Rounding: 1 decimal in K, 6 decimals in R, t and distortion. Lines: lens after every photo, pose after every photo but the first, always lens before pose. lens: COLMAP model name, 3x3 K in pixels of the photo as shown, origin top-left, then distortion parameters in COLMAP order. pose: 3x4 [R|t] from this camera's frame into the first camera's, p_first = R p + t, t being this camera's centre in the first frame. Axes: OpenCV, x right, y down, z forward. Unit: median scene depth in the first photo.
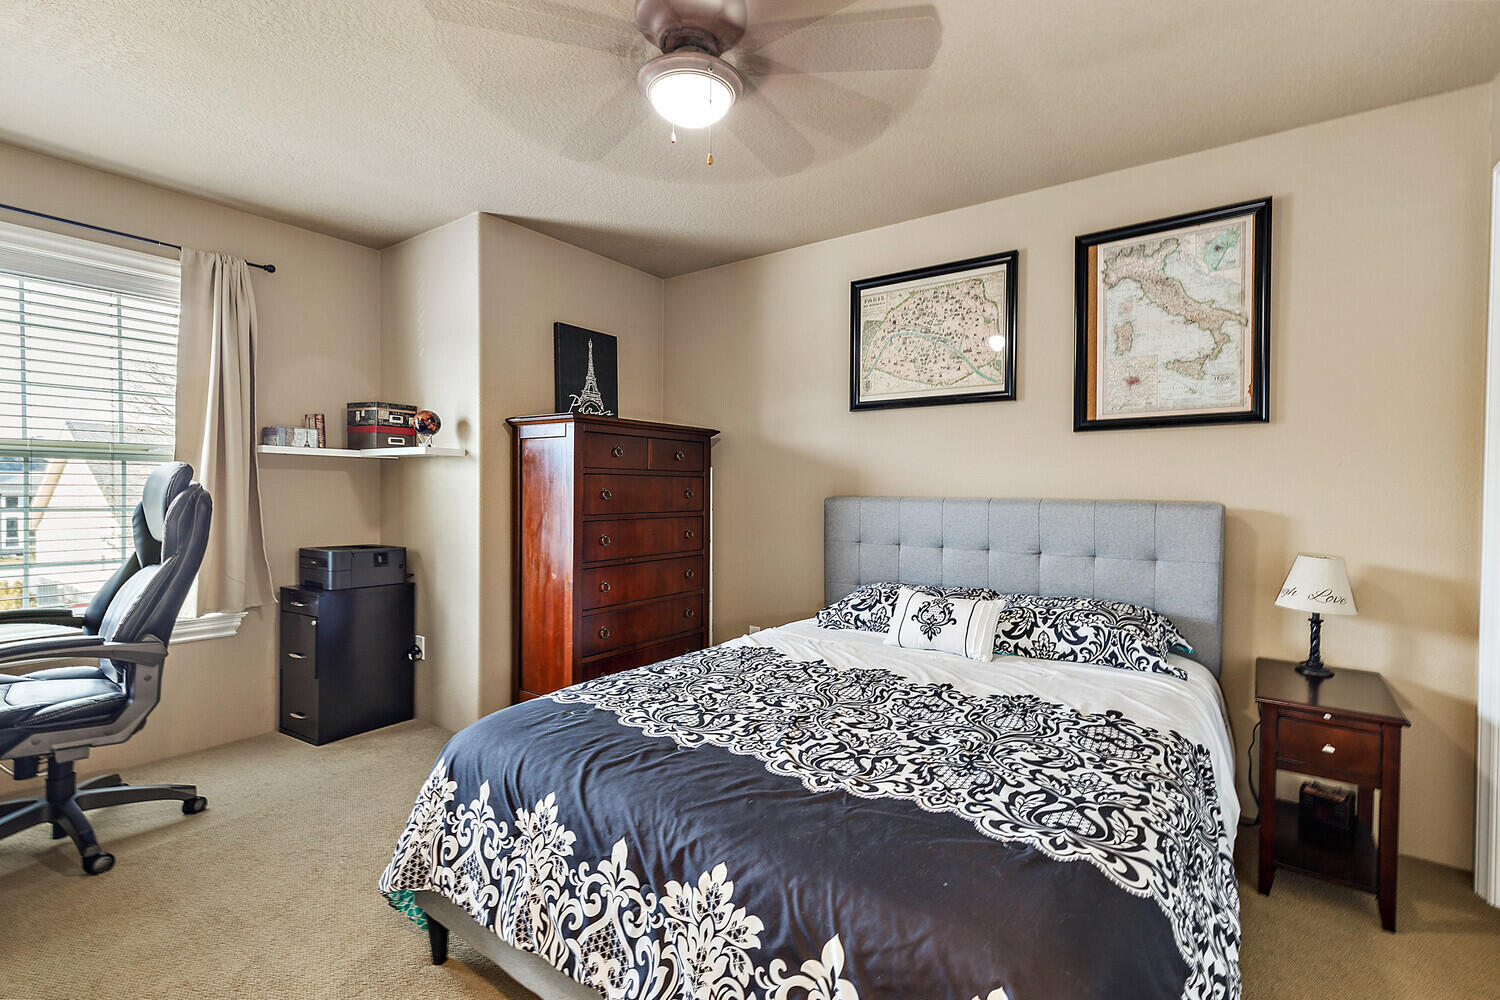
lens RADIAL K [[674.9, 0, 748.6], [0, 674.9, 501.0], [0, 0, 1]] dist [0.004900, 0.000270]
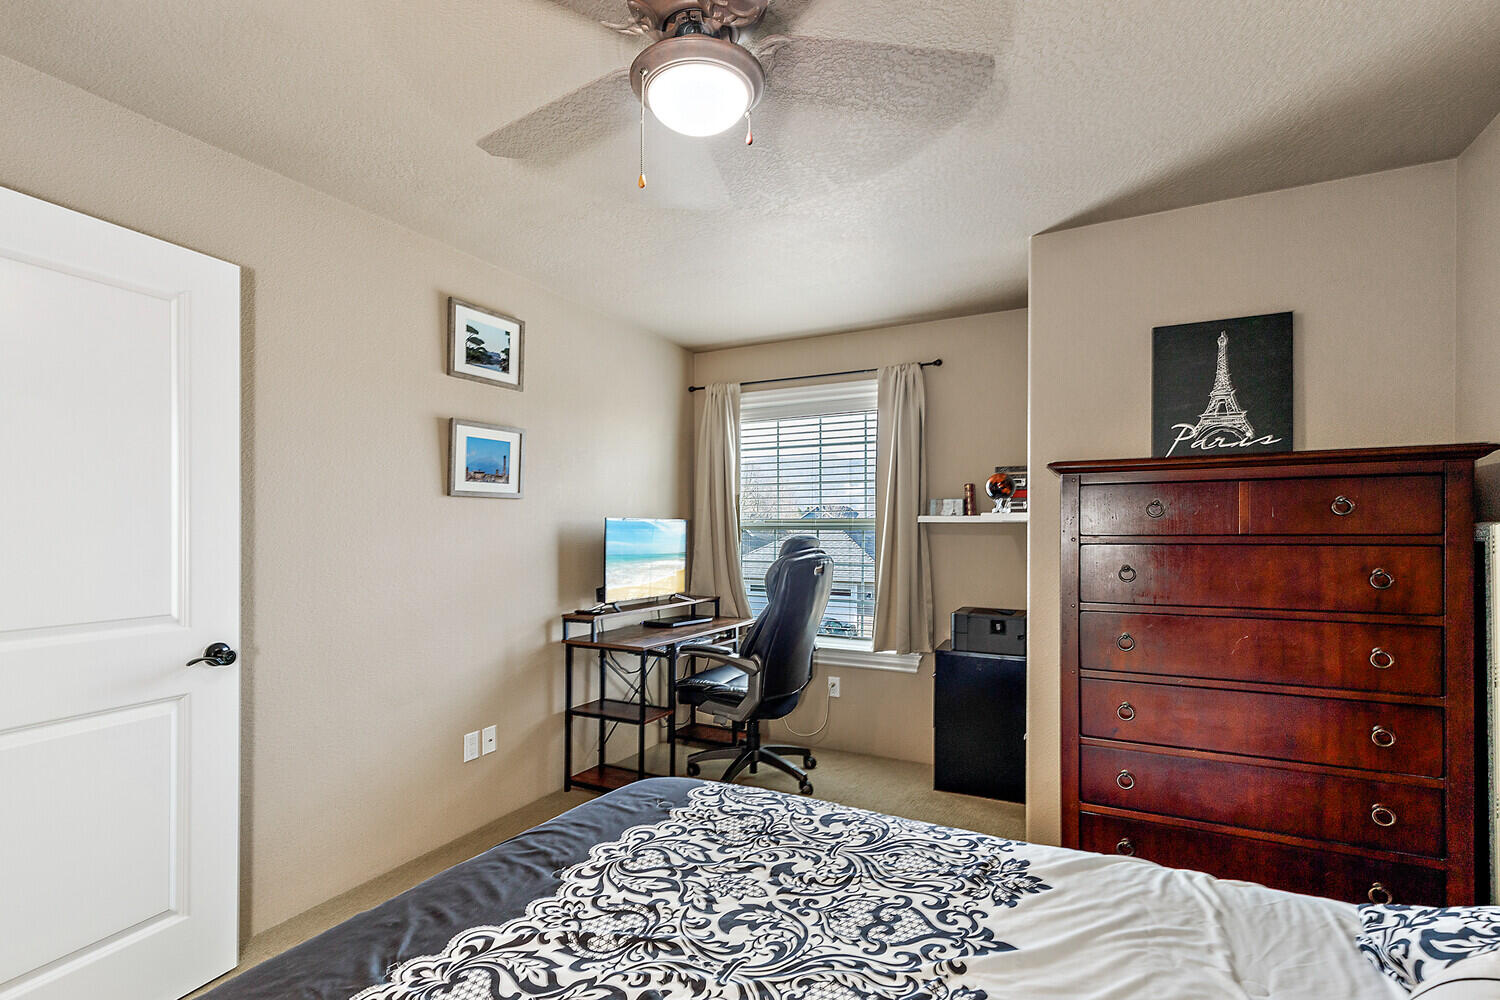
lens RADIAL K [[680.1, 0, 751.4], [0, 680.1, 532.2], [0, 0, 1]] dist [-0.000147, -0.000047]
pose [[0.158036, -0.006451, -0.987412, 0.588970], [-0.016746, 0.999817, -0.009212, -0.056895], [0.987291, 0.017991, 0.157899, 0.773142]]
